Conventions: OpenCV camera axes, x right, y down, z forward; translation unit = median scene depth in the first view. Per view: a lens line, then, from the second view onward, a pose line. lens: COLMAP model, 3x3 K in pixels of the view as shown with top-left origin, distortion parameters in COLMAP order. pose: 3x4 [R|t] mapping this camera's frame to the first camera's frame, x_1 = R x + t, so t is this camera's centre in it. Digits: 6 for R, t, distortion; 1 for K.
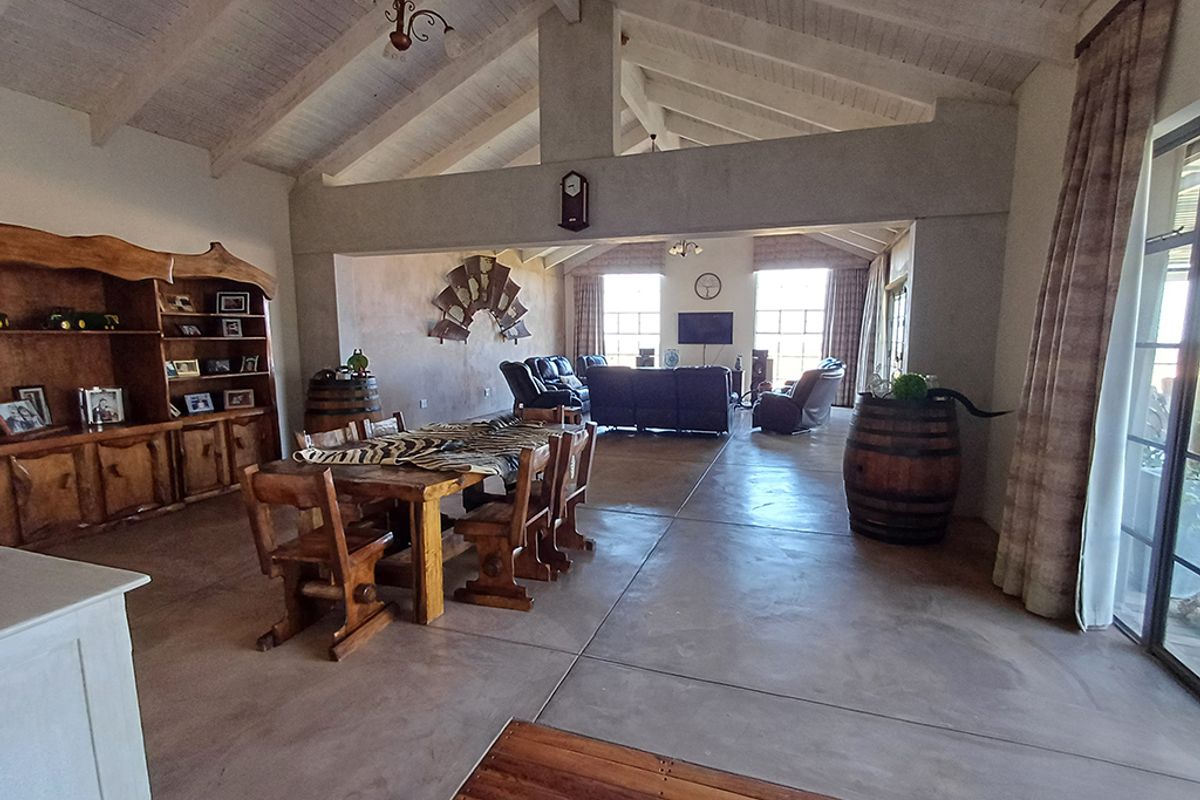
lens RADIAL K [[551.4, 0, 599.7], [0, 551.4, 404.6], [0, 0, 1]] dist [-0.000050, 0.000065]
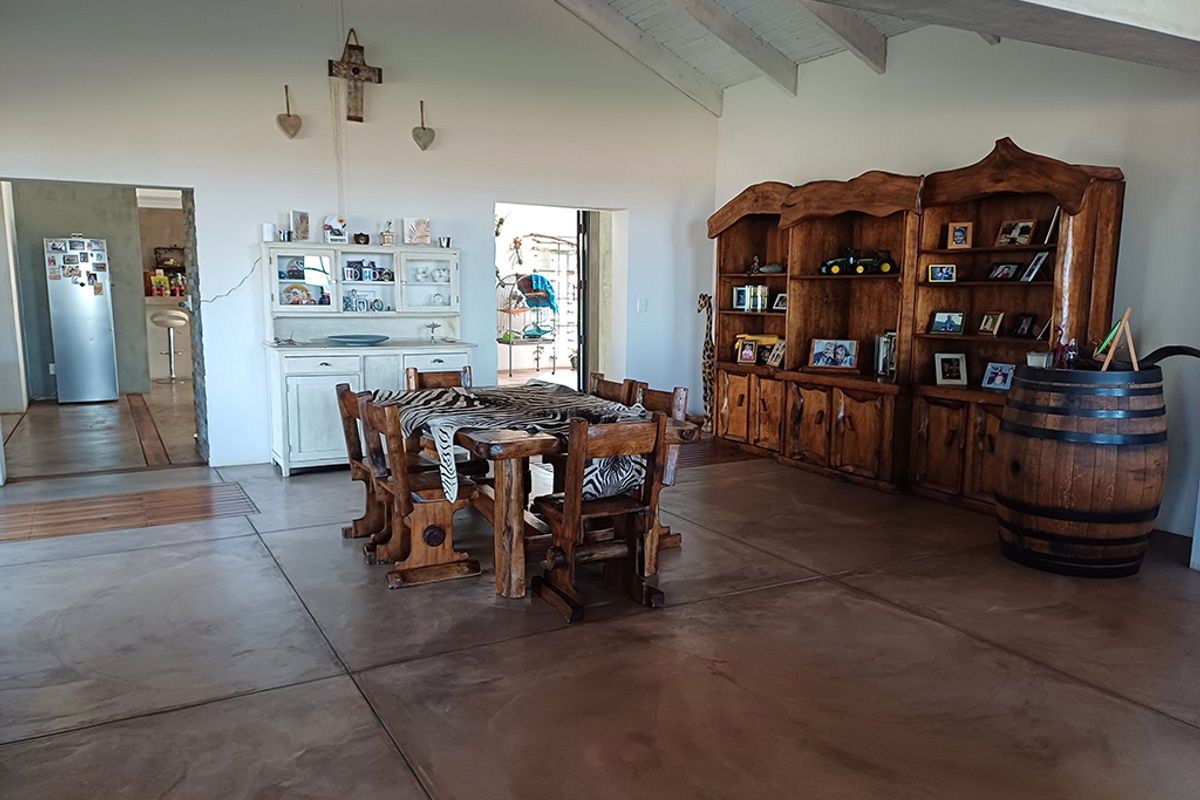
lens RADIAL K [[876.9, 0, 596.8], [0, 876.9, 405.5], [0, 0, 1]] dist [0.003108, 0.000347]
pose [[-0.661425, 0.094824, -0.743993, 0.518159], [-0.098693, 0.972346, 0.211667, -0.180165], [0.743490, 0.213429, -0.633775, 1.589326]]
